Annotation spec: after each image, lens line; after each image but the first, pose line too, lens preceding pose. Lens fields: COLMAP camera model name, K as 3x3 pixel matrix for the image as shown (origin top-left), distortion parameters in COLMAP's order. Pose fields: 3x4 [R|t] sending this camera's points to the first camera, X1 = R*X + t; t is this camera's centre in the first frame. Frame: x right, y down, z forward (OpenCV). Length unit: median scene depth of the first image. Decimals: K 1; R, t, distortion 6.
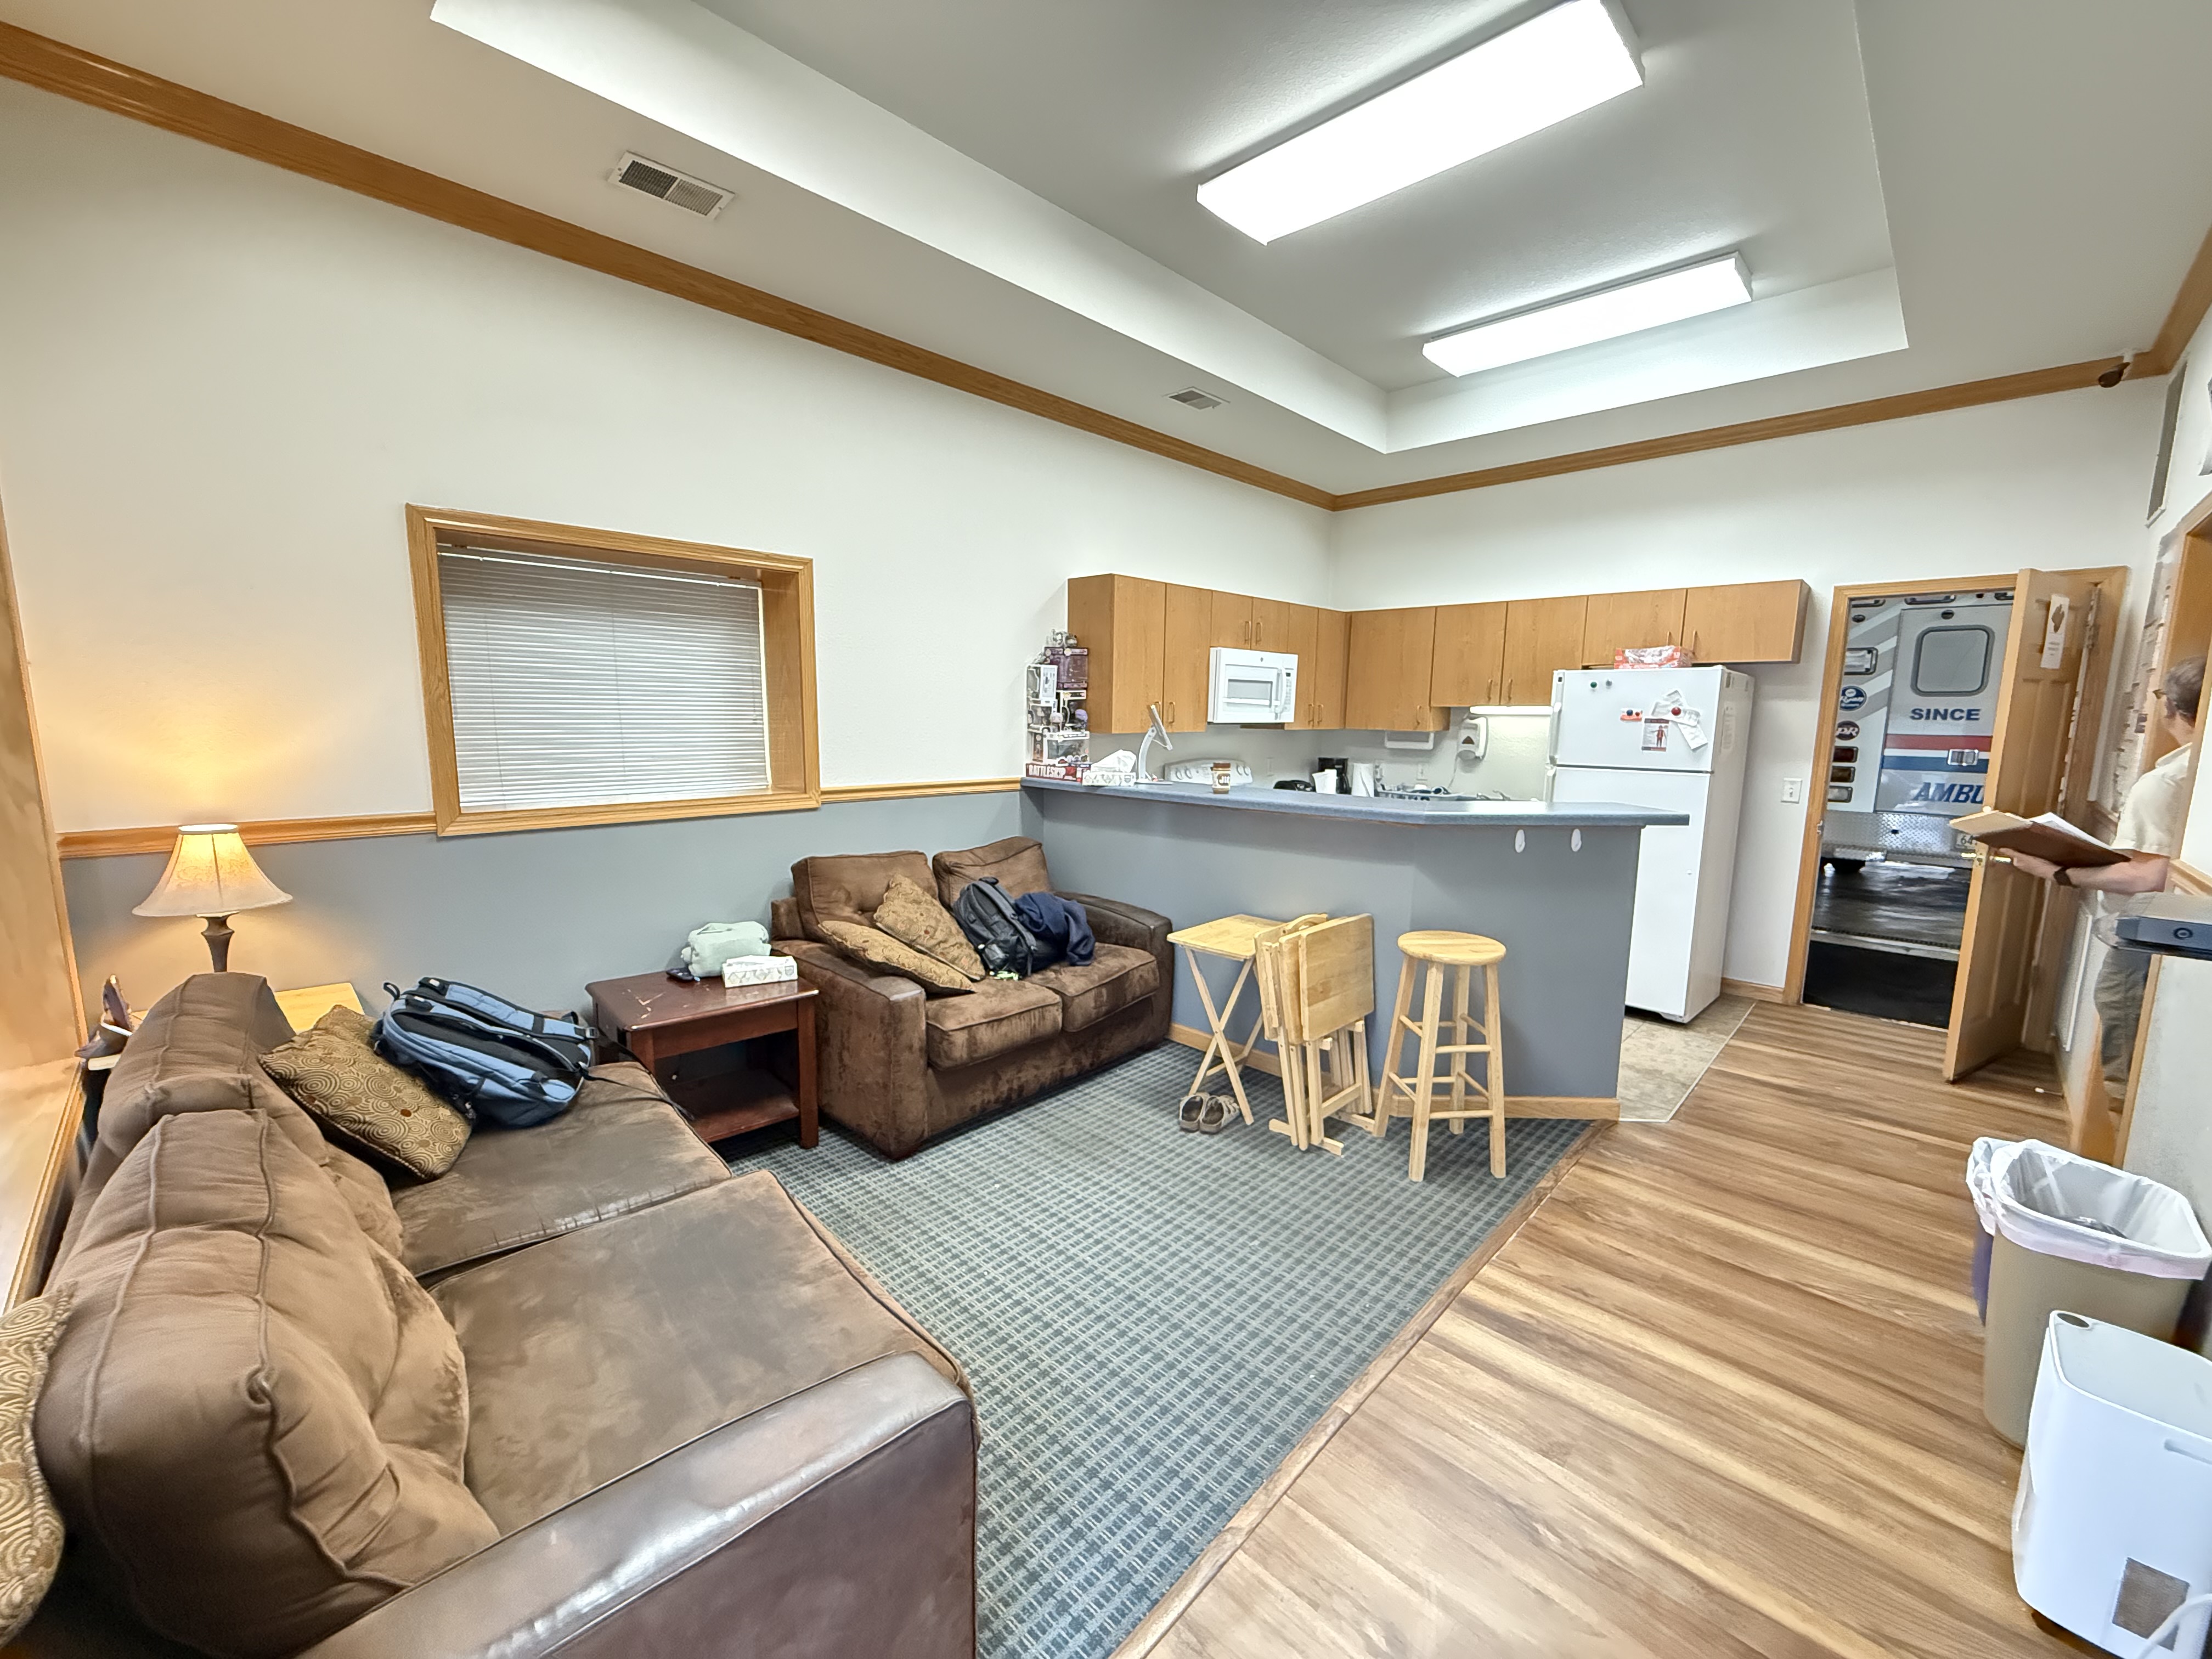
lens RADIAL K [[879.3, 0, 1100.3], [0, 879.3, 833.2], [0, 0, 1]] dist [-0.001603, -0.000065]
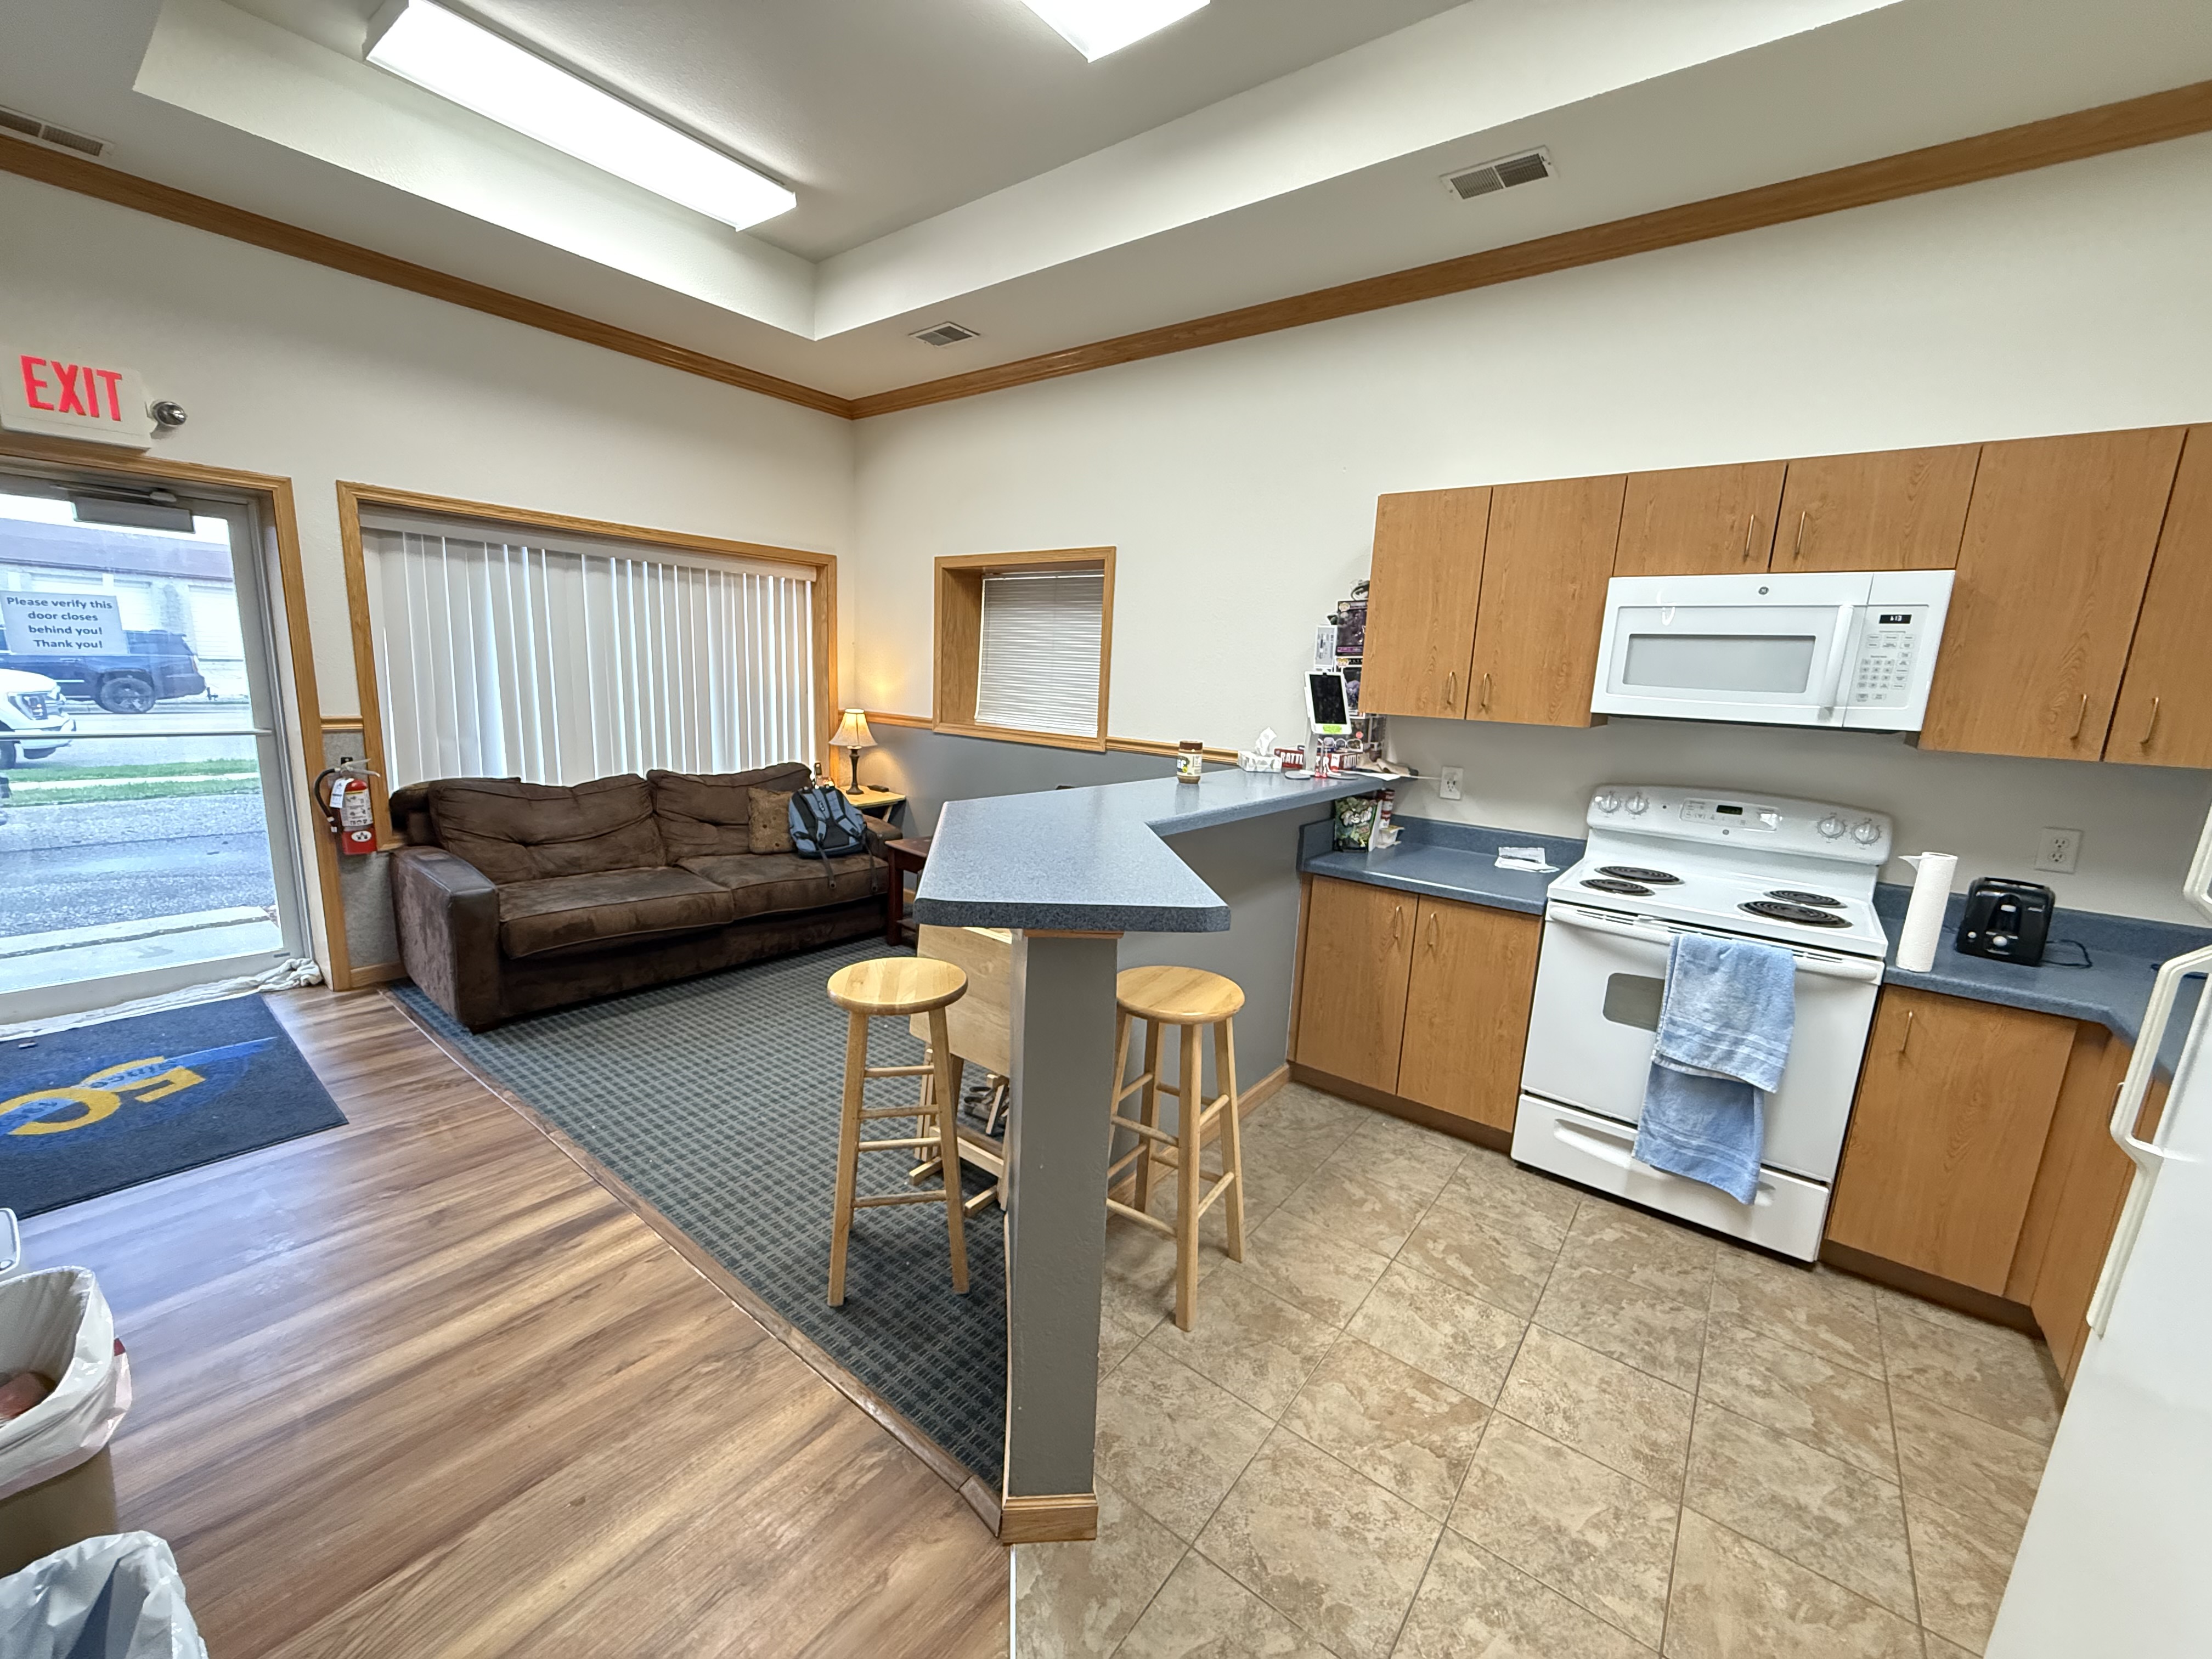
lens RADIAL K [[879.3, 0, 1098.6], [0, 879.3, 835.3], [0, 0, 1]] dist [-0.001603, -0.000065]
pose [[0.112763, 0.177671, -0.977608, 0.952144], [-0.183943, 0.970610, 0.155182, -0.112259], [0.976447, 0.162325, 0.142130, 0.893990]]
